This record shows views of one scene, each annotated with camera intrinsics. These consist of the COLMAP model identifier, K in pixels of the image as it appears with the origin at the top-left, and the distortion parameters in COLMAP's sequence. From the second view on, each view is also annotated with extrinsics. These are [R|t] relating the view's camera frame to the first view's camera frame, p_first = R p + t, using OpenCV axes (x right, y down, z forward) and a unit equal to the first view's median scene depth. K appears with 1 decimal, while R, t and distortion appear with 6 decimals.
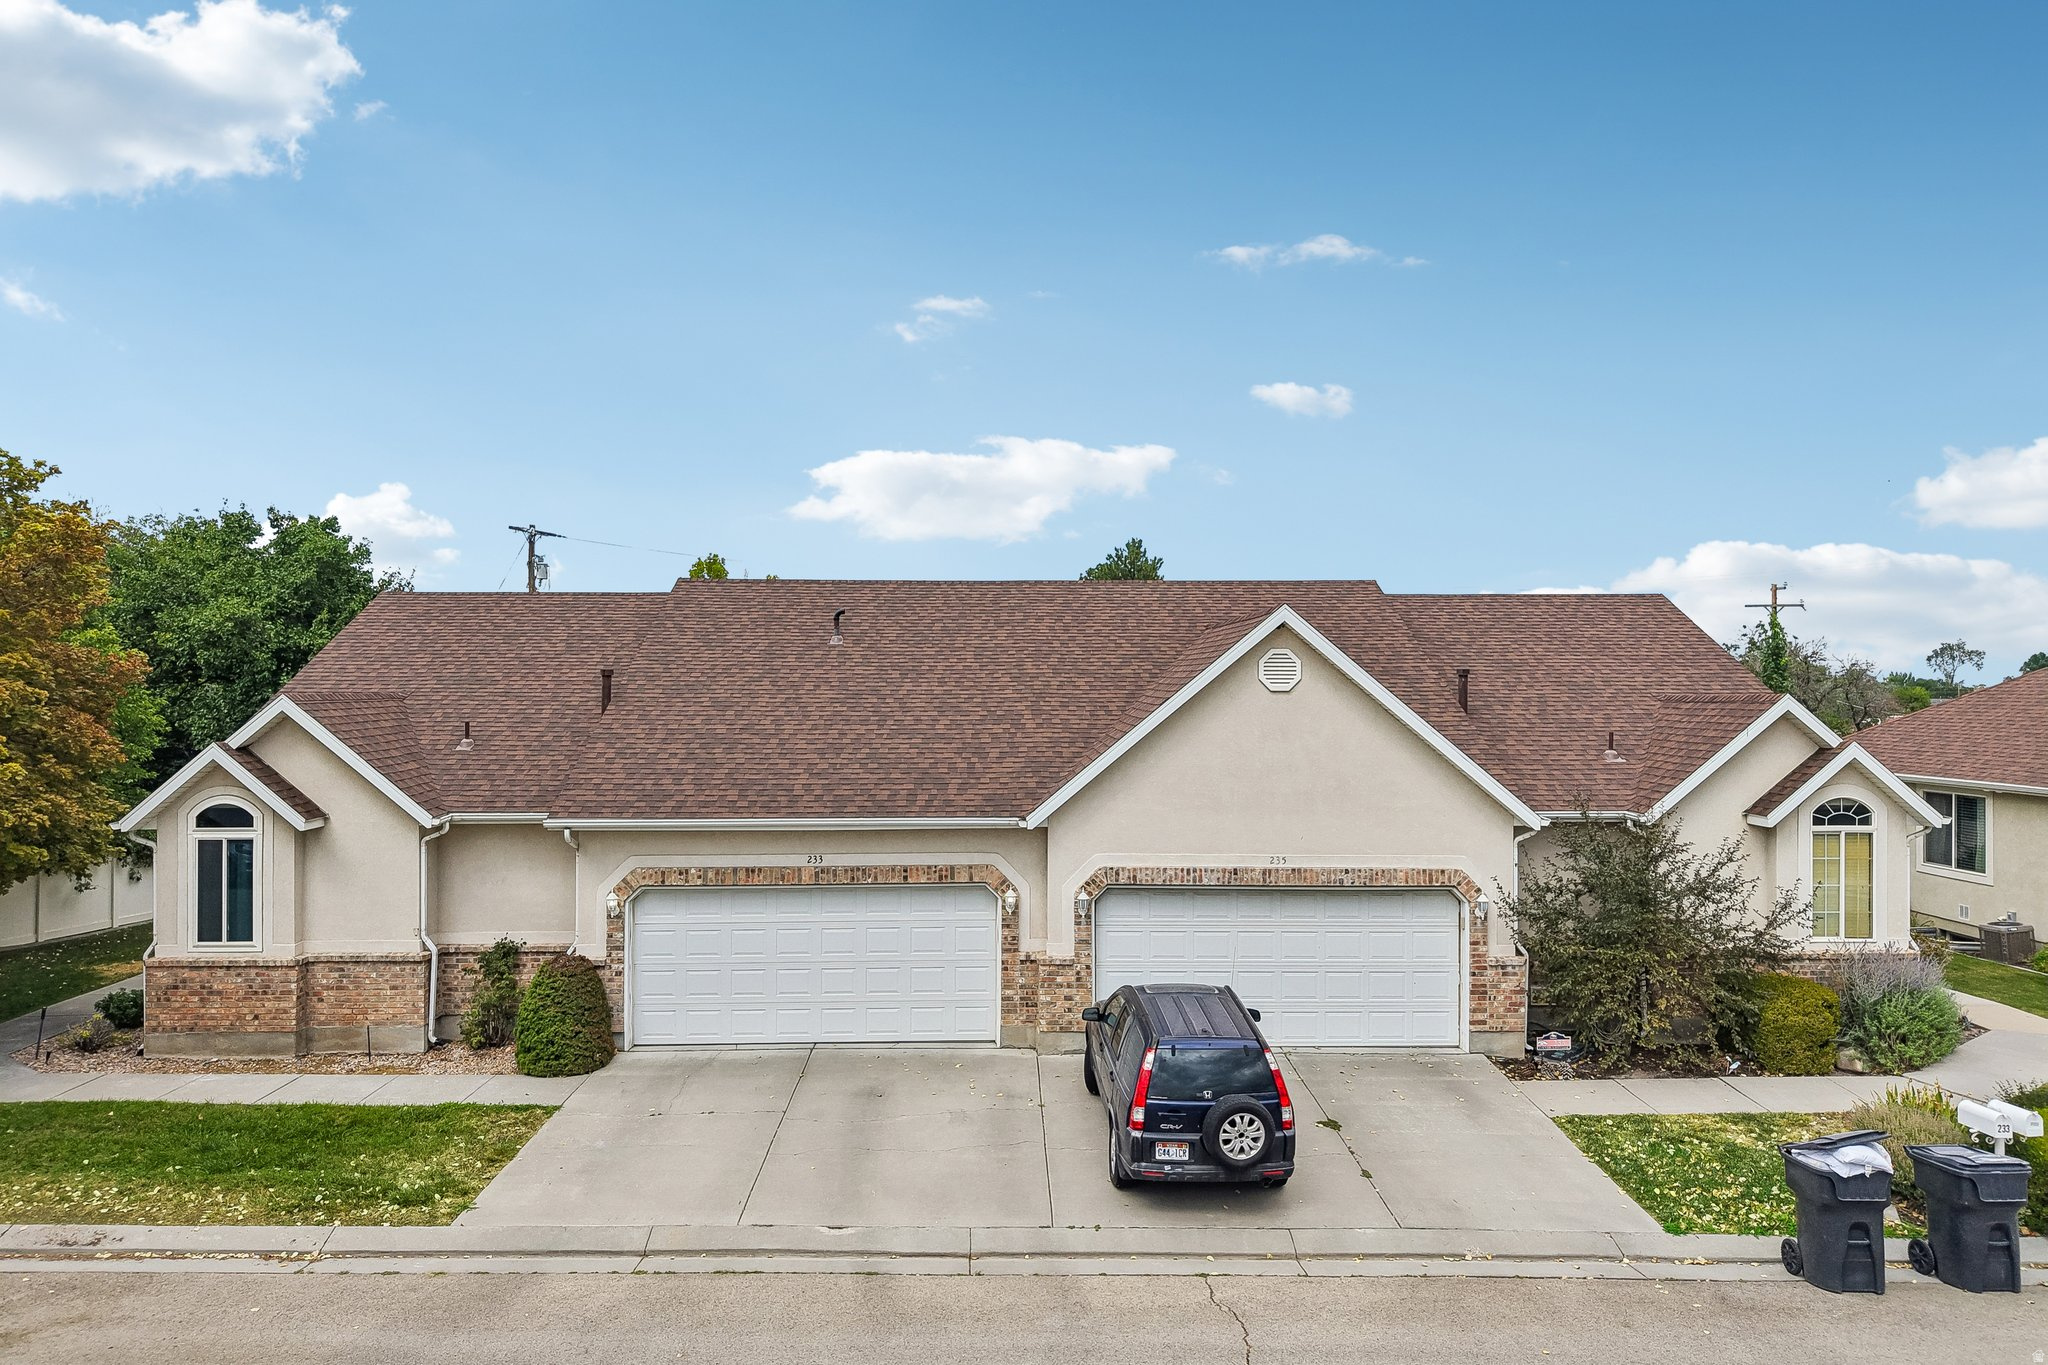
lens RADIAL K [[1382.4, 0, 1022.5], [0, 1382.4, 652.4], [0, 0, 1]] dist [0.006069, -0.004642]
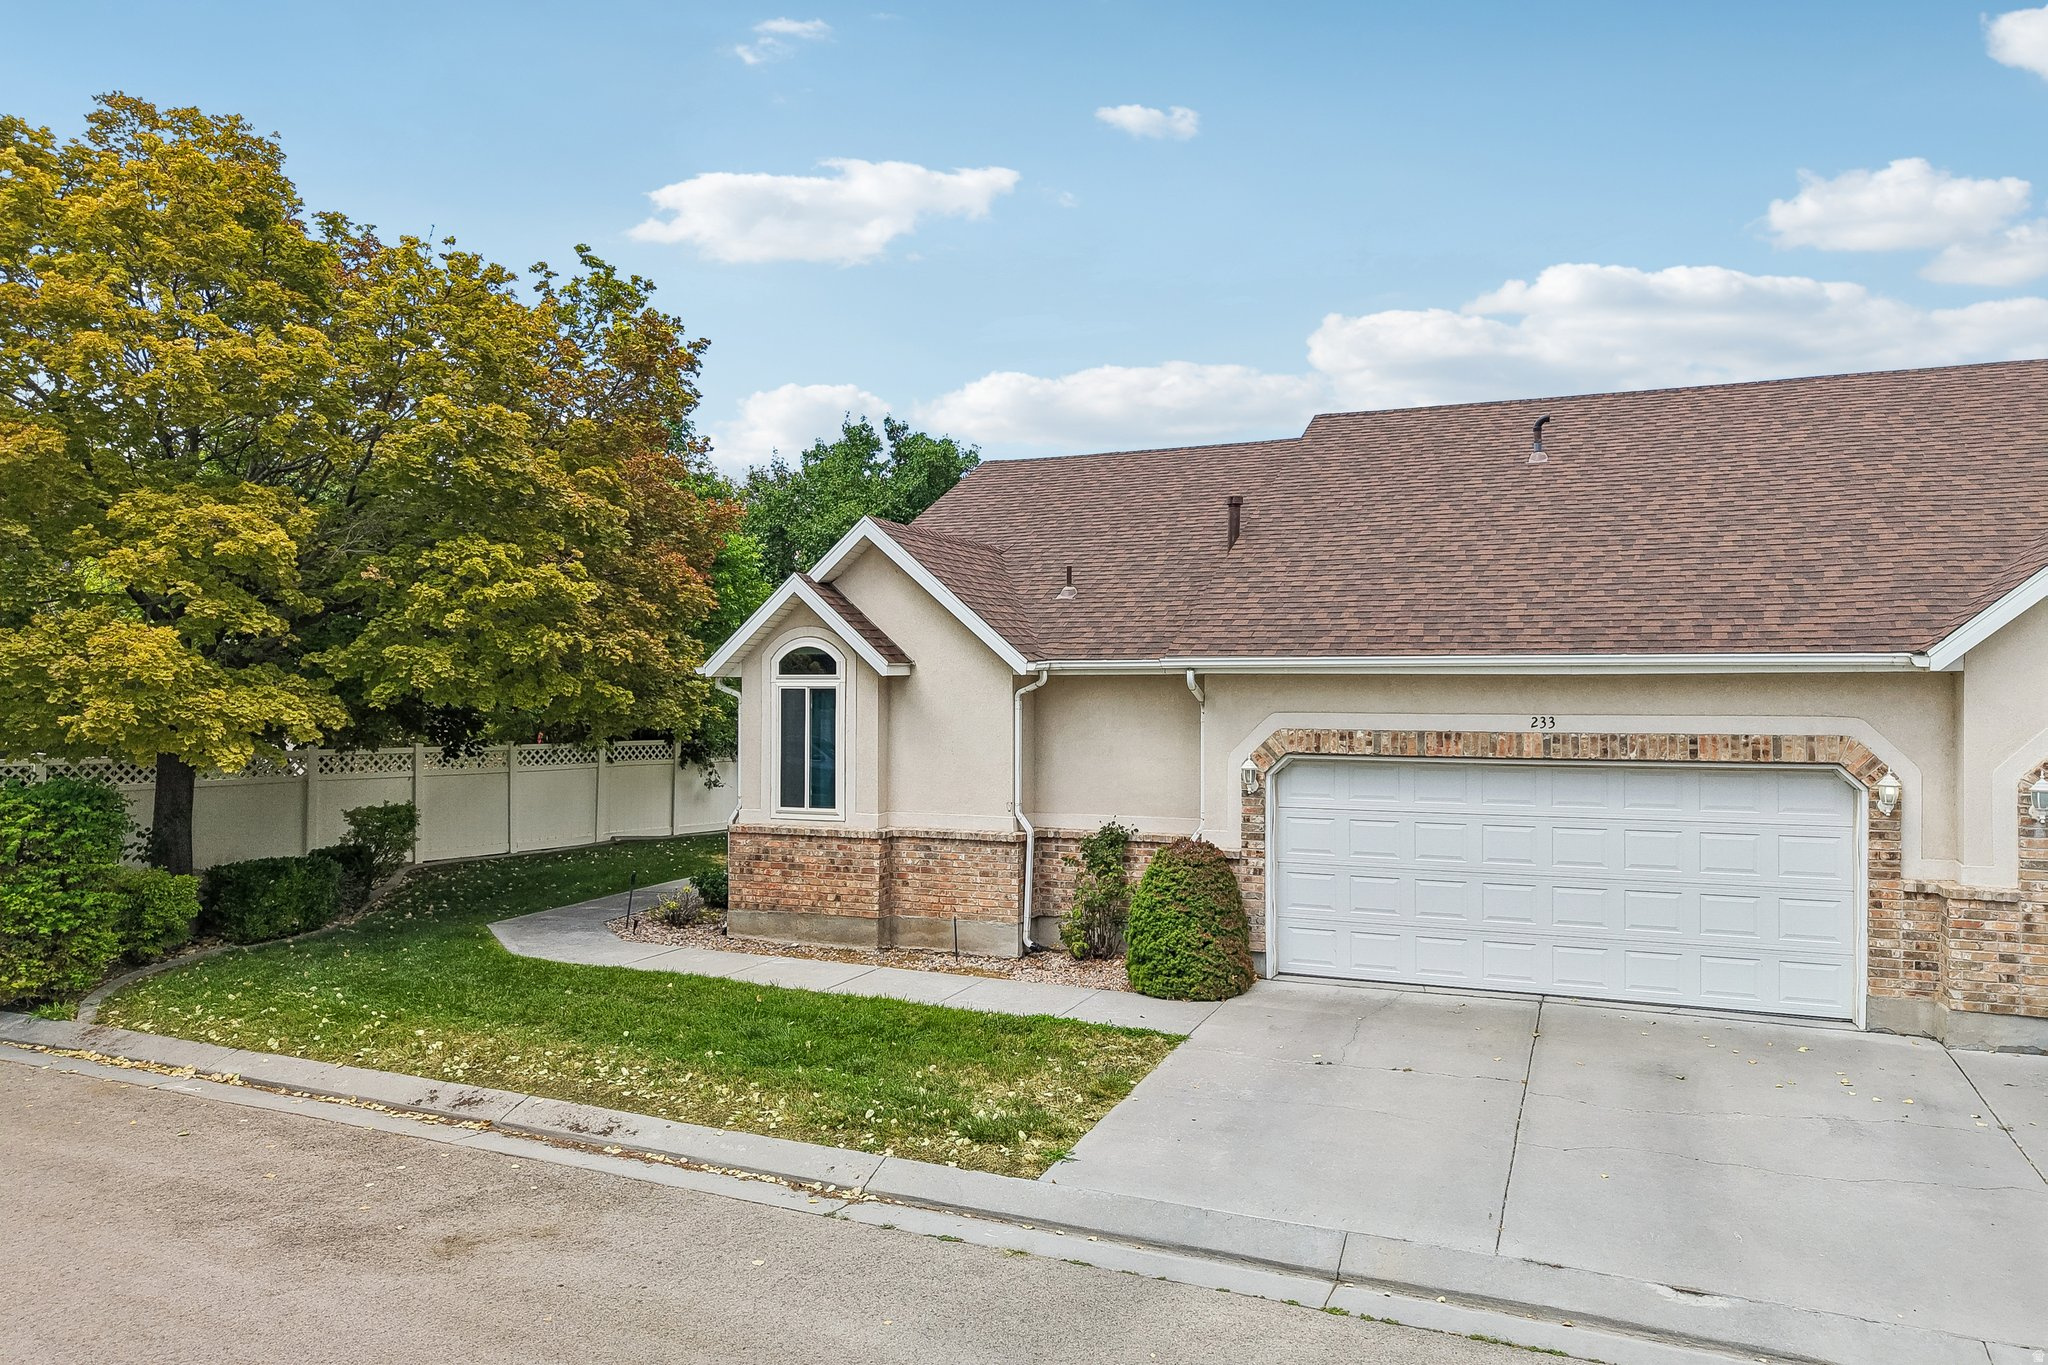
lens RADIAL K [[1337.9, 0, 1042.1], [0, 1337.9, 640.3], [0, 0, 1]] dist [0.061542, -0.091186]
pose [[0.917541, -0.008332, -0.397555, -0.112687], [-0.000733, 0.999743, -0.022645, 0.125494], [0.397641, 0.021070, 0.917299, 0.297576]]
